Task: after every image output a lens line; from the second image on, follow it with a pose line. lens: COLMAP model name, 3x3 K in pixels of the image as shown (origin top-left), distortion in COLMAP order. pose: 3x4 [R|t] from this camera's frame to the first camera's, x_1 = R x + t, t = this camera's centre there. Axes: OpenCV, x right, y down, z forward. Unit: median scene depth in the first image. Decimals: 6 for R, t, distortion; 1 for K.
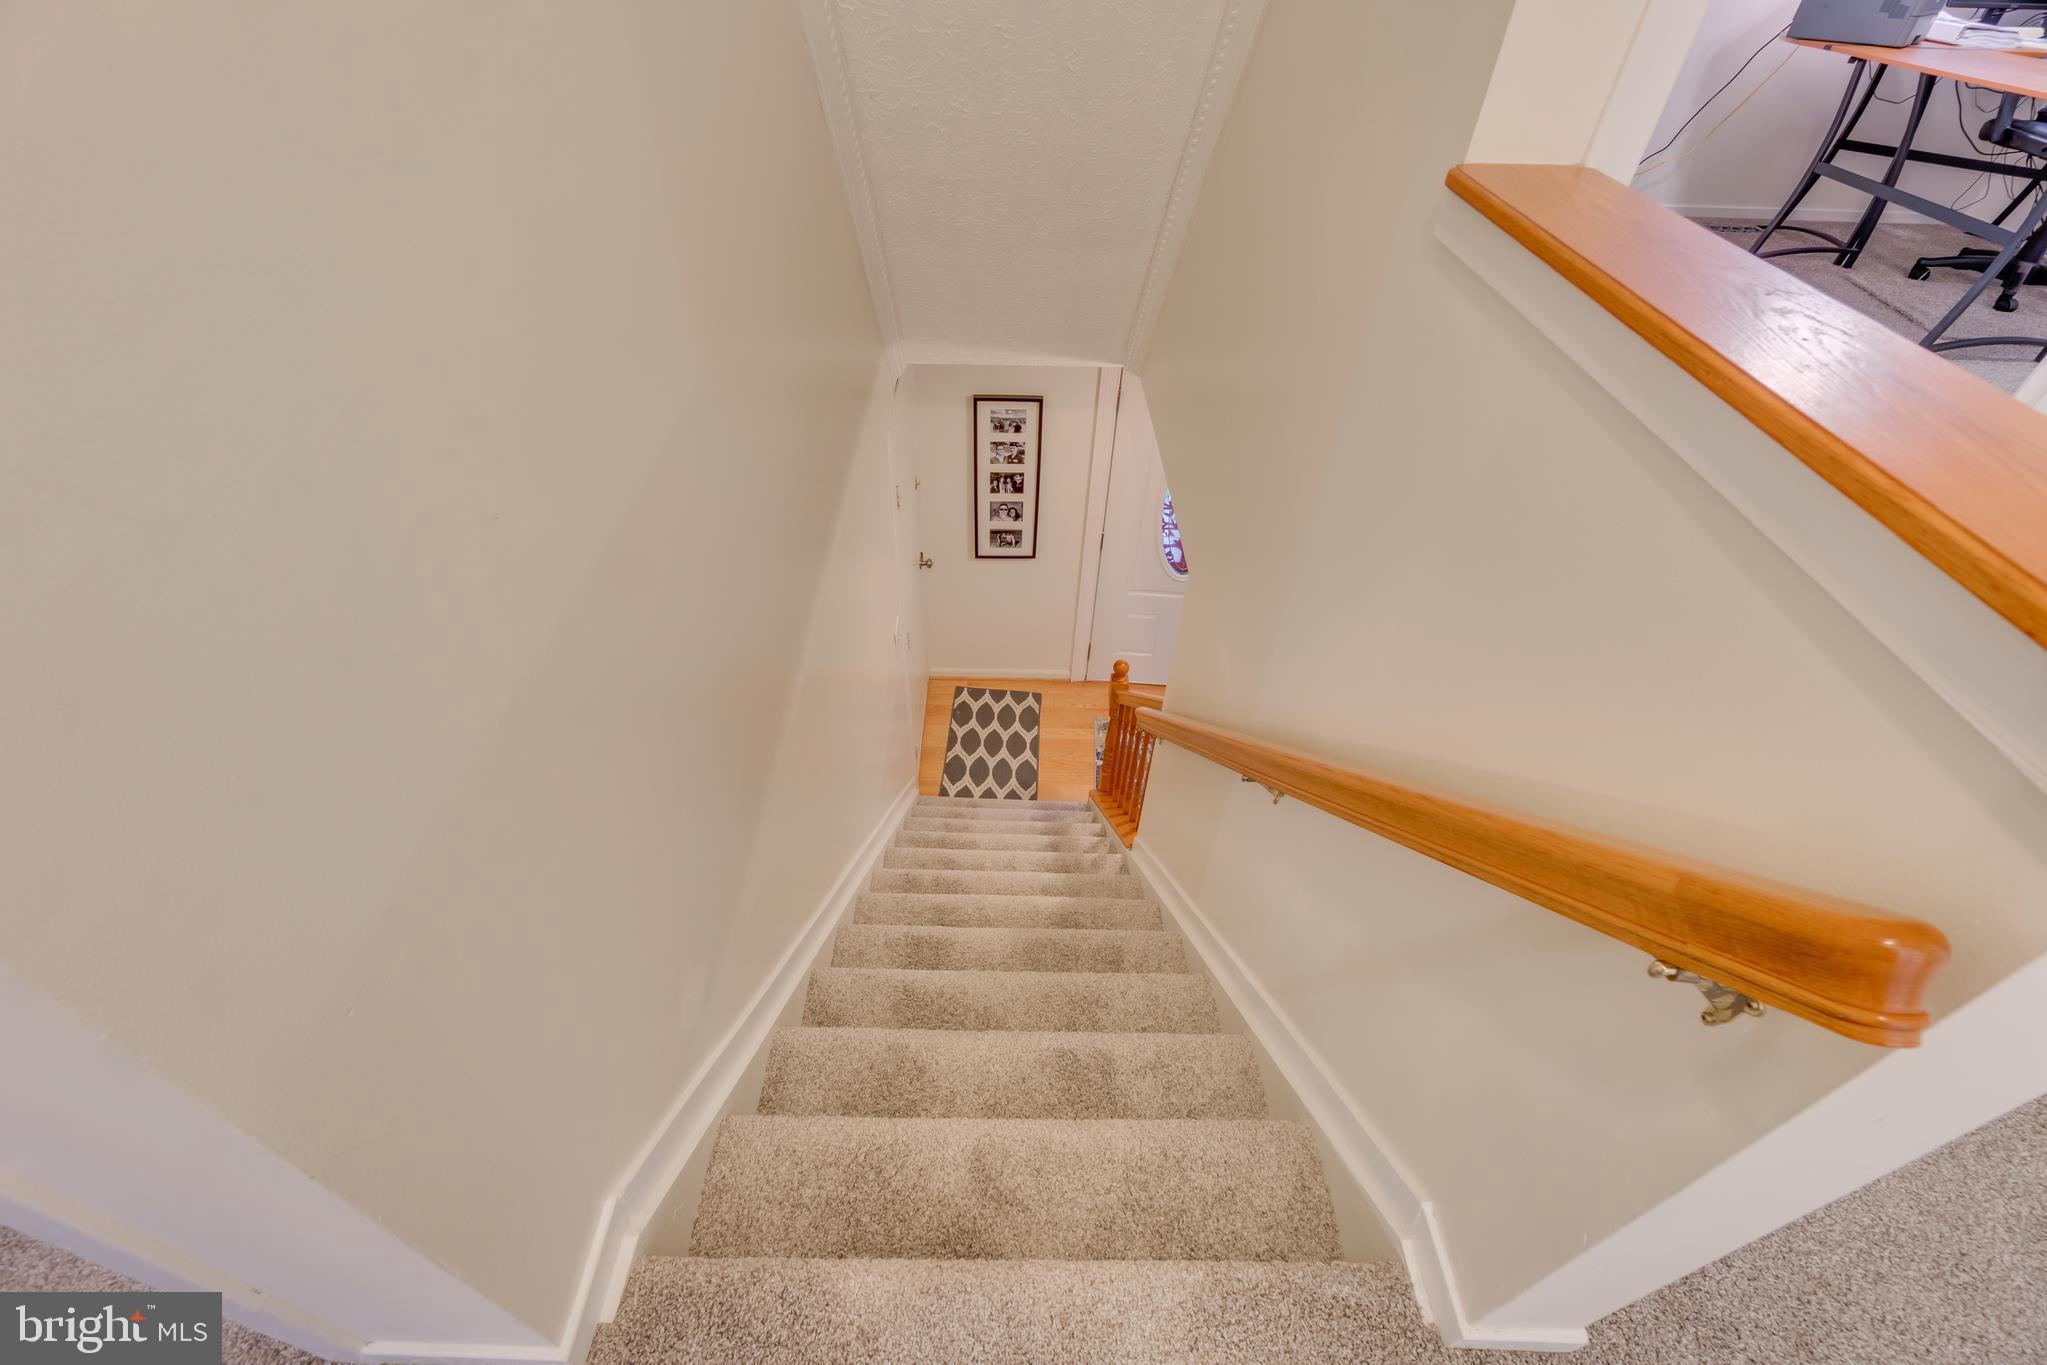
lens RADIAL K [[876.2, 0, 1018.8], [0, 876.2, 675.9], [0, 0, 1]] dist [-0.000916, -0.000134]
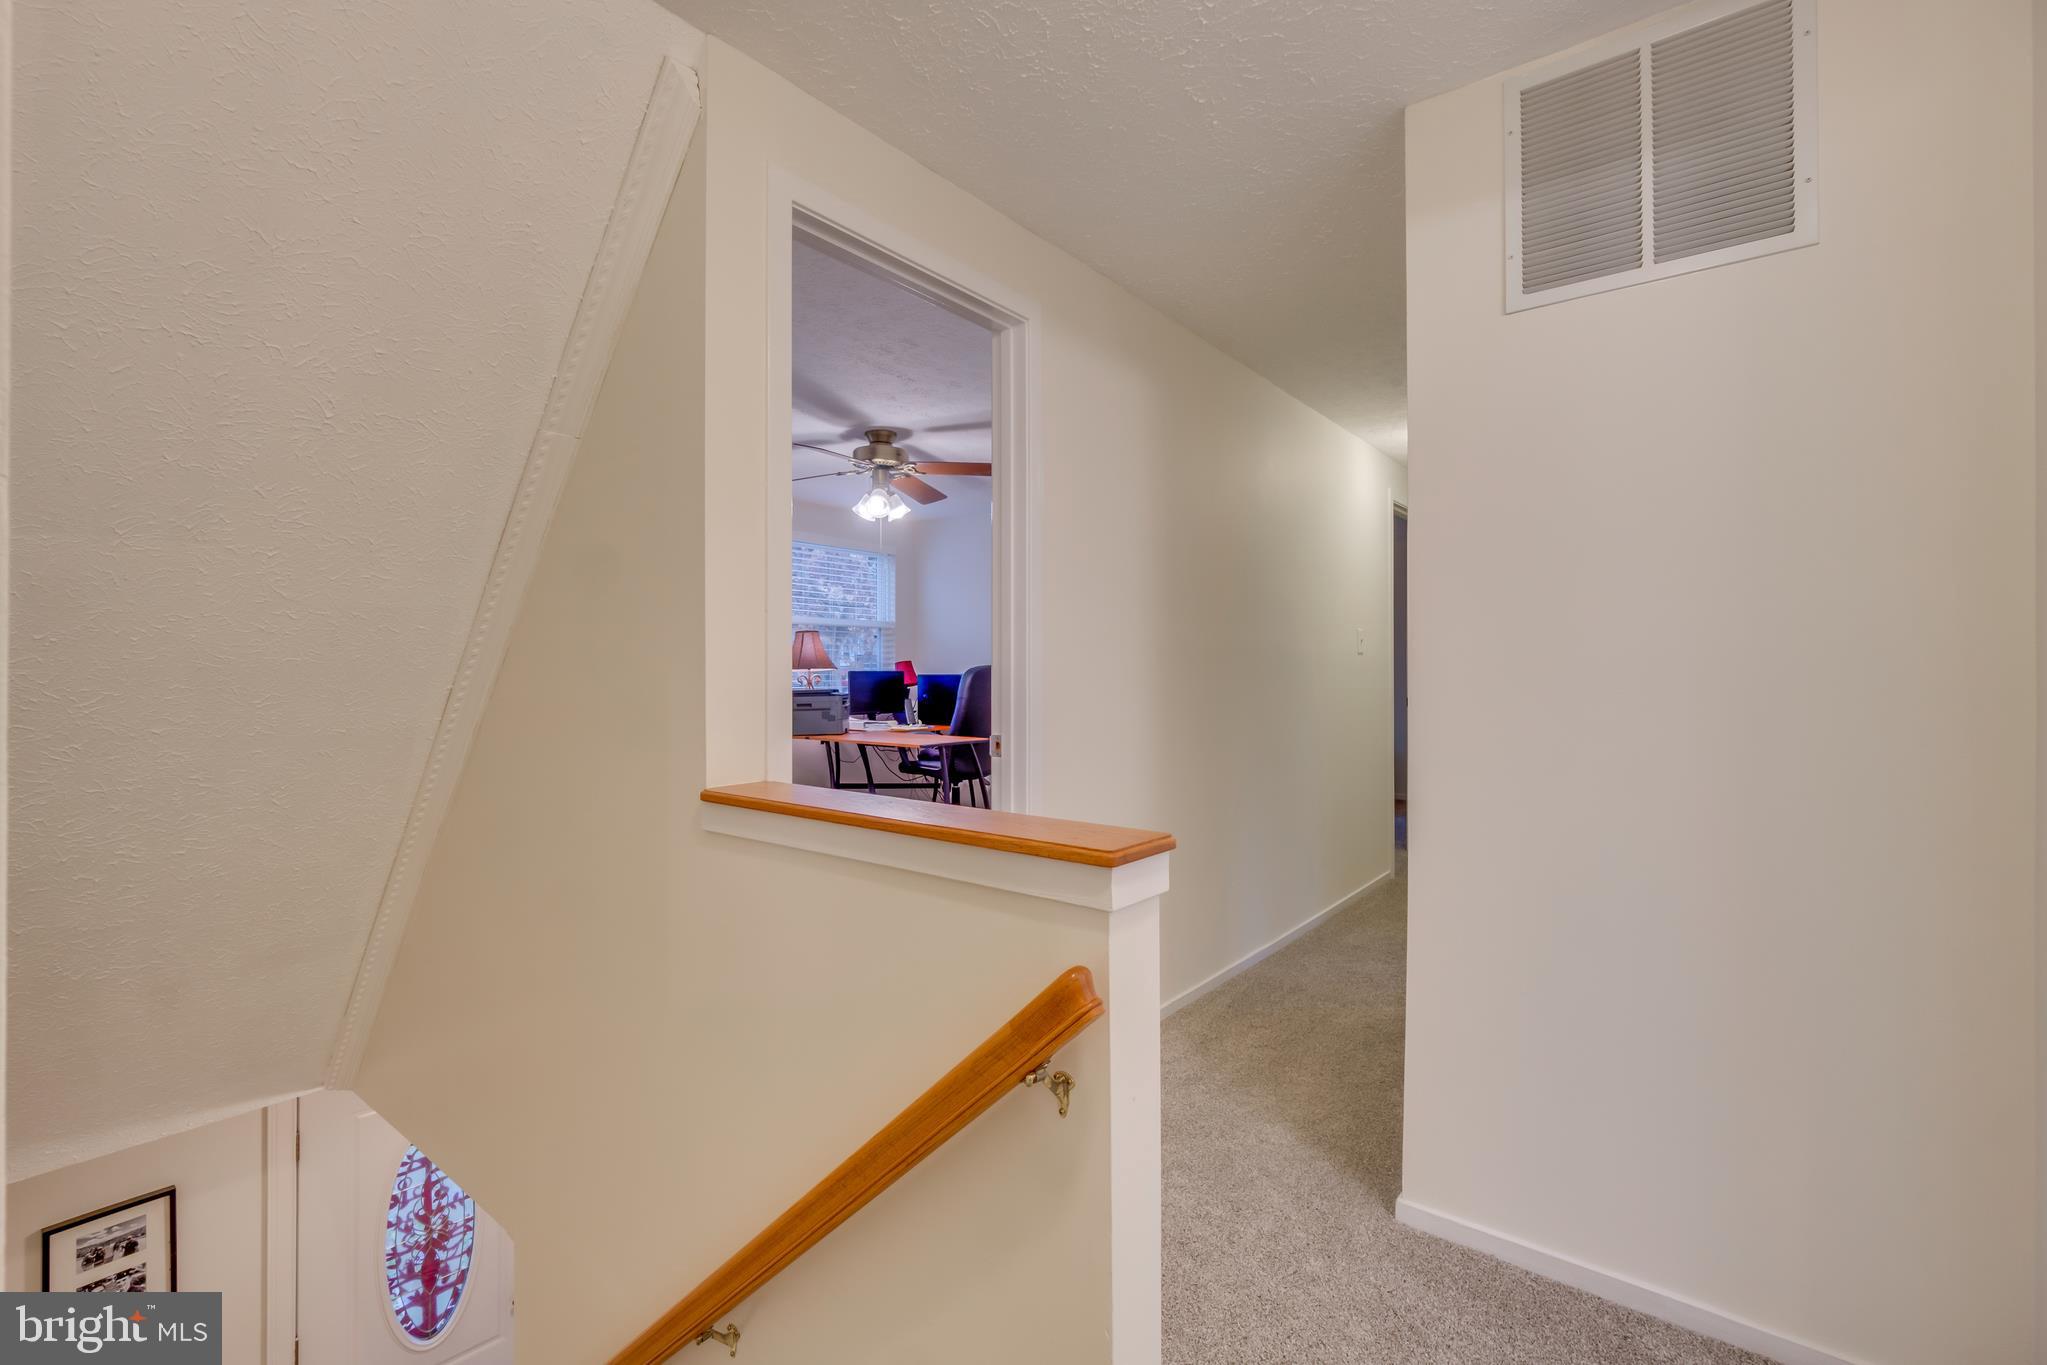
lens RADIAL K [[907.5, 0, 1021.2], [0, 907.5, 648.8], [0, 0, 1]] dist [0.001393, 0.000673]
pose [[0.617114, -0.010029, 0.786810, -0.134381], [0.549410, 0.721319, -0.421721, 0.079423], [-0.563311, 0.692531, 0.450646, -0.085542]]
